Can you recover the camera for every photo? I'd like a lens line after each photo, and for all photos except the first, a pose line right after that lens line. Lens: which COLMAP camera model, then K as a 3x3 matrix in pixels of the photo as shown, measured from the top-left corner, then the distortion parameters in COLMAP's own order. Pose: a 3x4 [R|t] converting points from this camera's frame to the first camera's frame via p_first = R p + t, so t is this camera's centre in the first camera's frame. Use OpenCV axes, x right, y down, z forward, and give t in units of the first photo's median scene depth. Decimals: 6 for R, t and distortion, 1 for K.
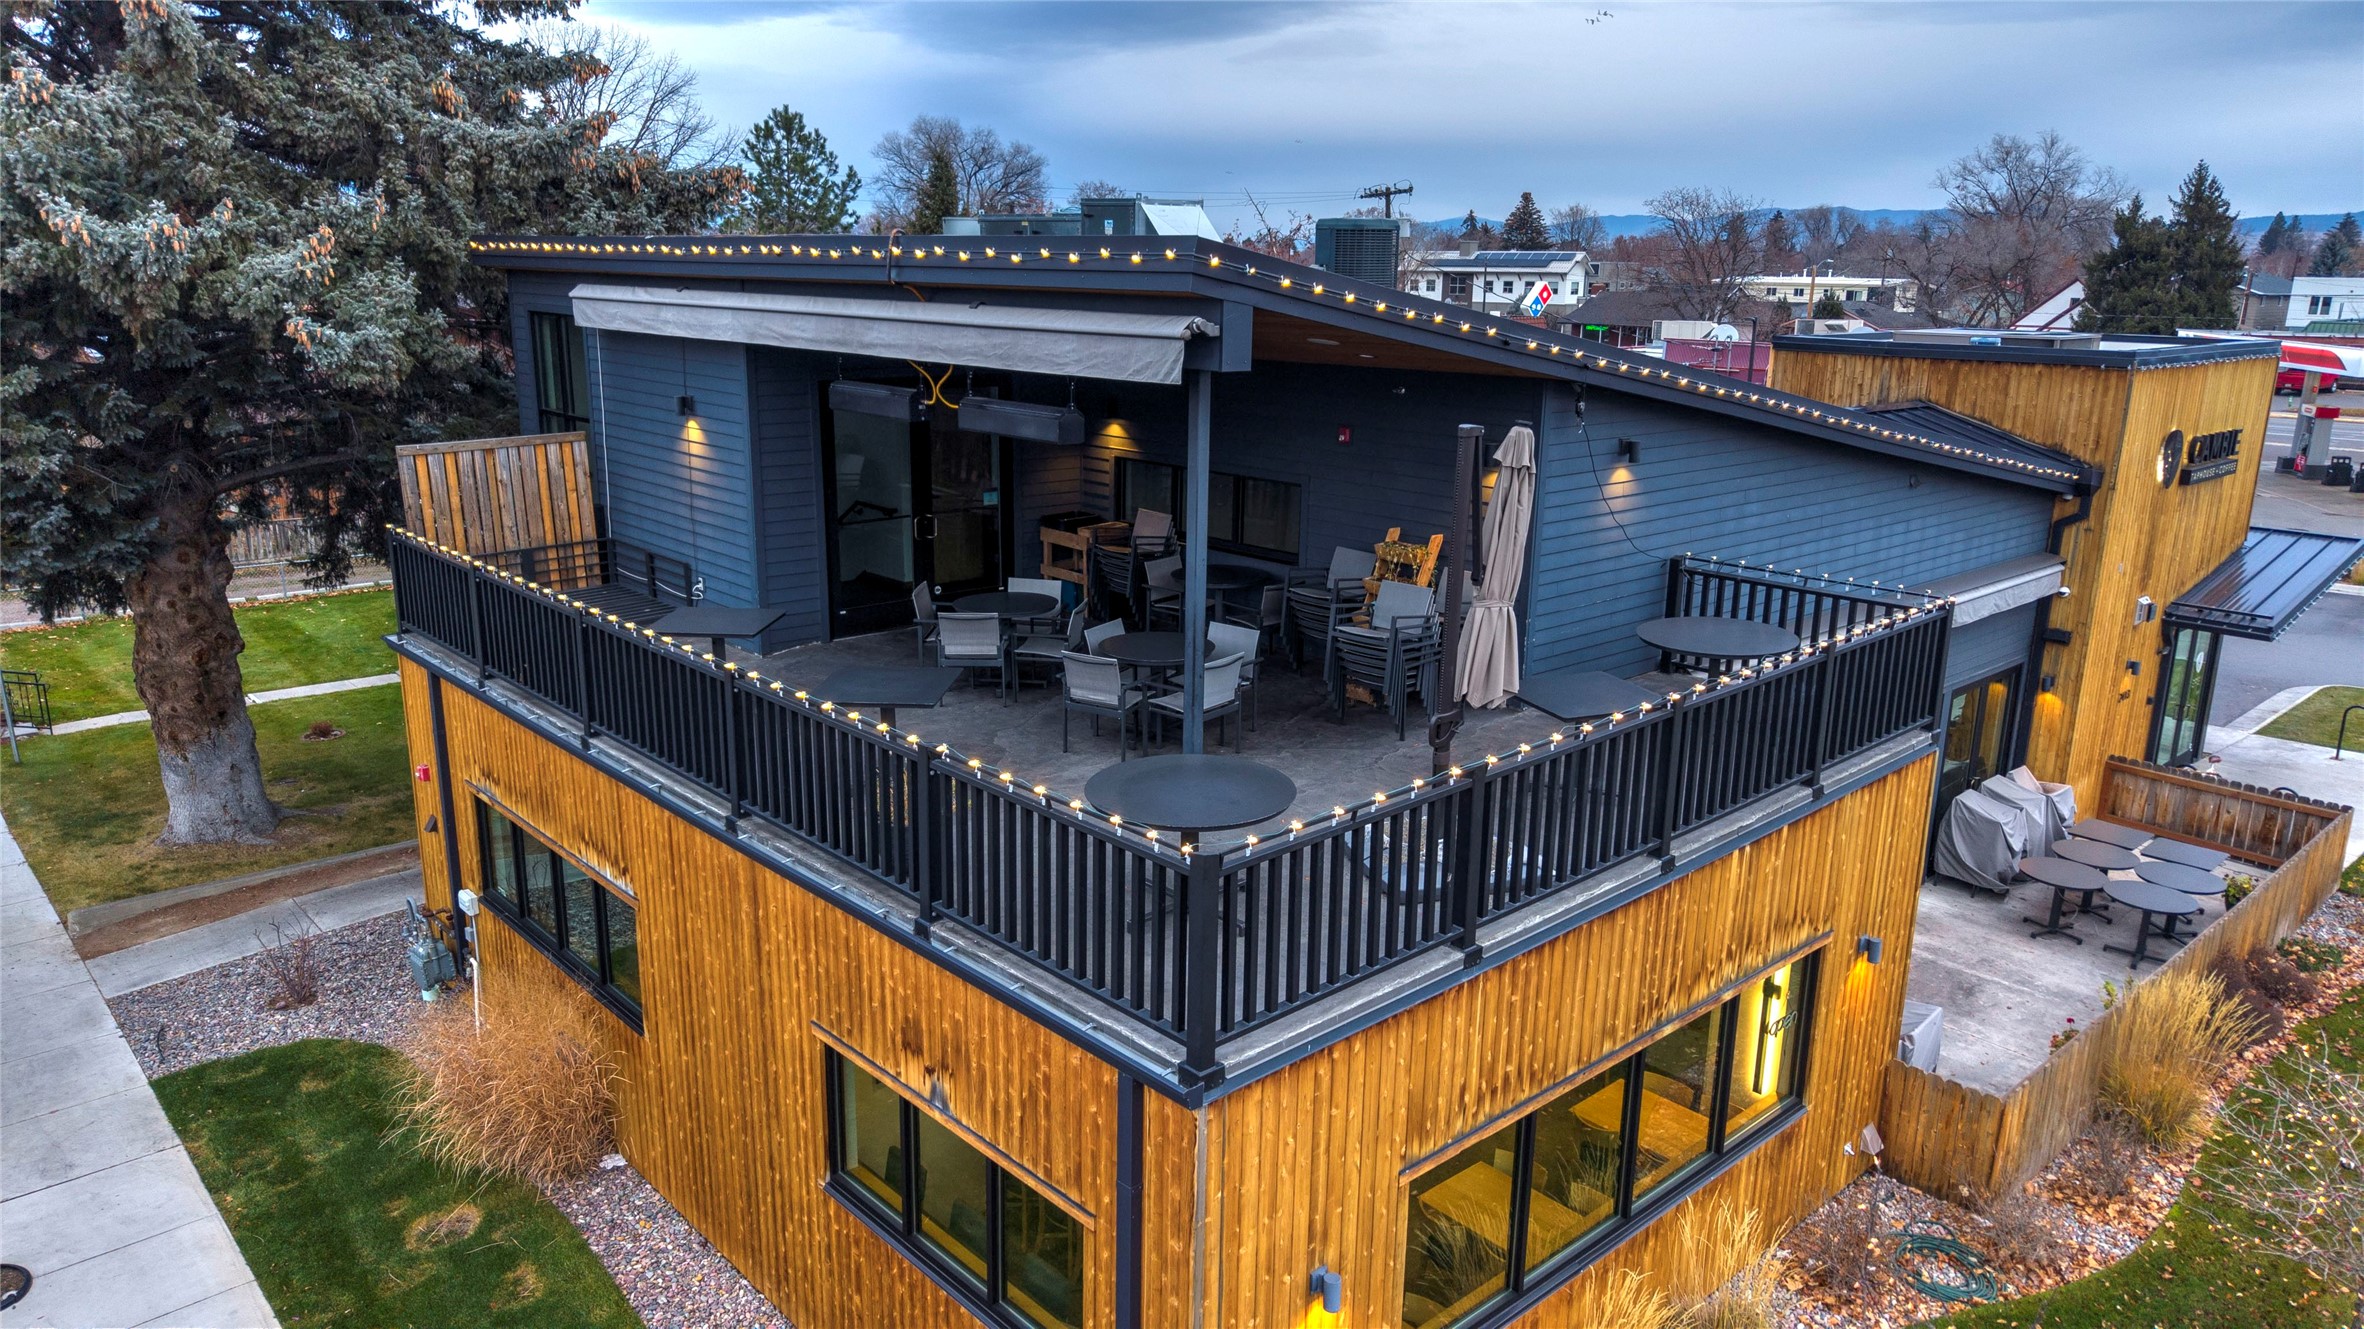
lens RADIAL K [[1579.4, 0, 1184.7], [0, 1579.4, 675.1], [0, 0, 1]] dist [0.018818, -0.020301]
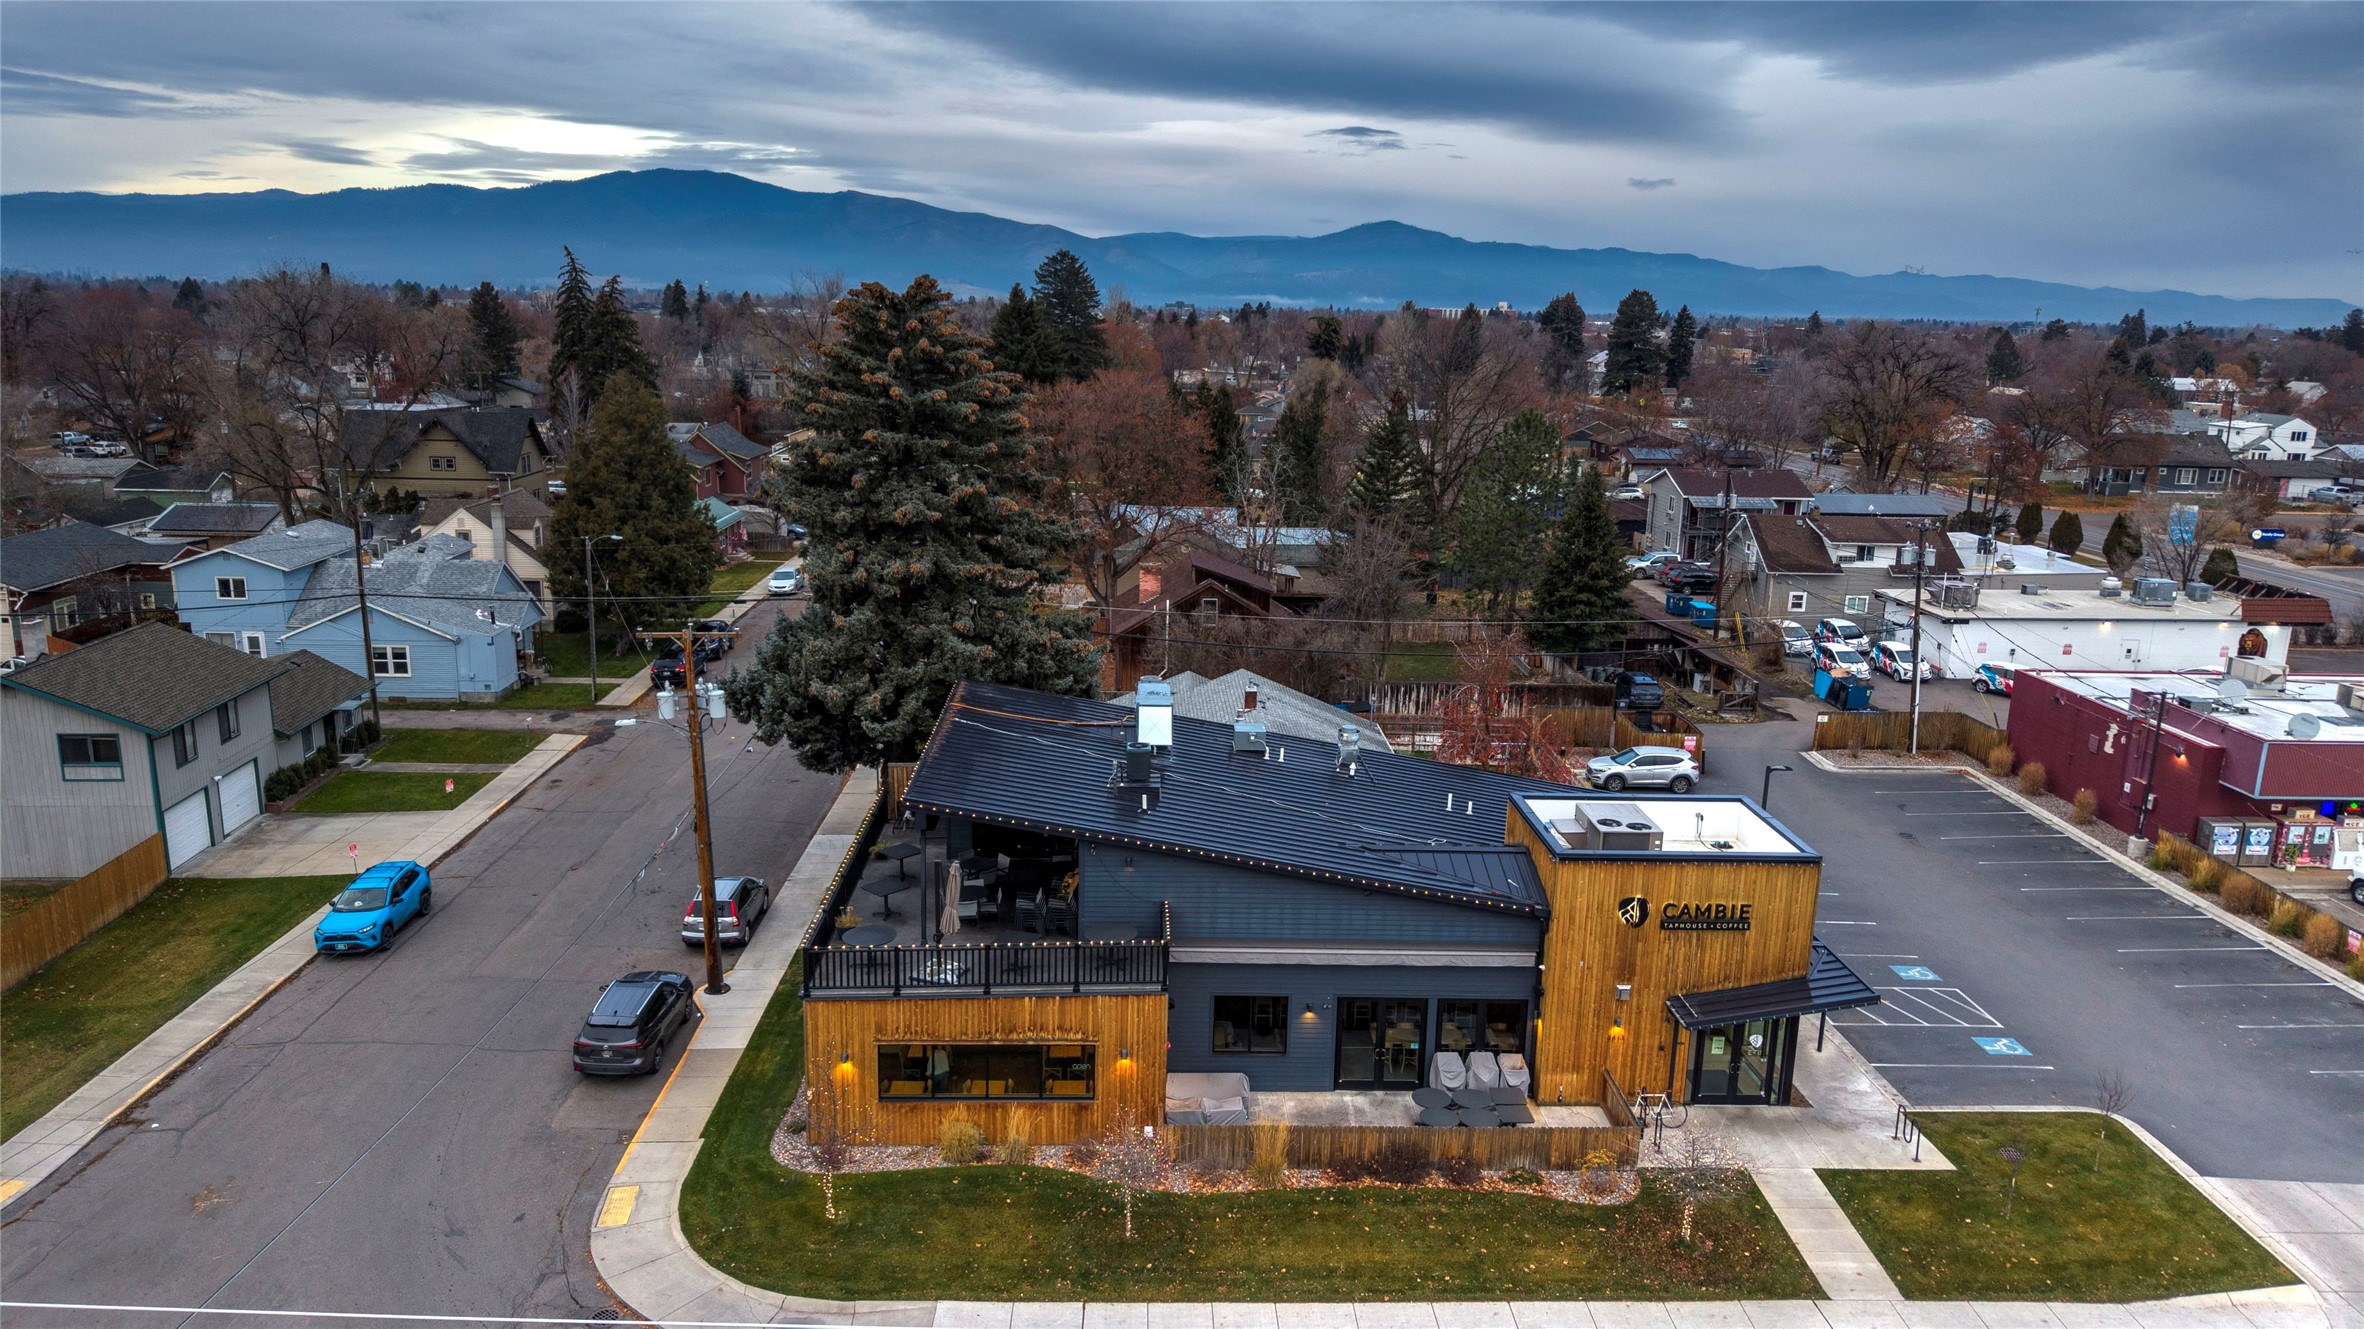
lens RADIAL K [[1577.0, 0, 1184.0], [0, 1577.0, 674.3], [0, 0, 1]] dist [0.021623, -0.024011]
pose [[0.759808, 0.150208, -0.632557, 1.720684], [-0.173823, 0.984460, 0.024982, -0.463940], [0.626480, 0.090972, 0.774110, -0.939429]]
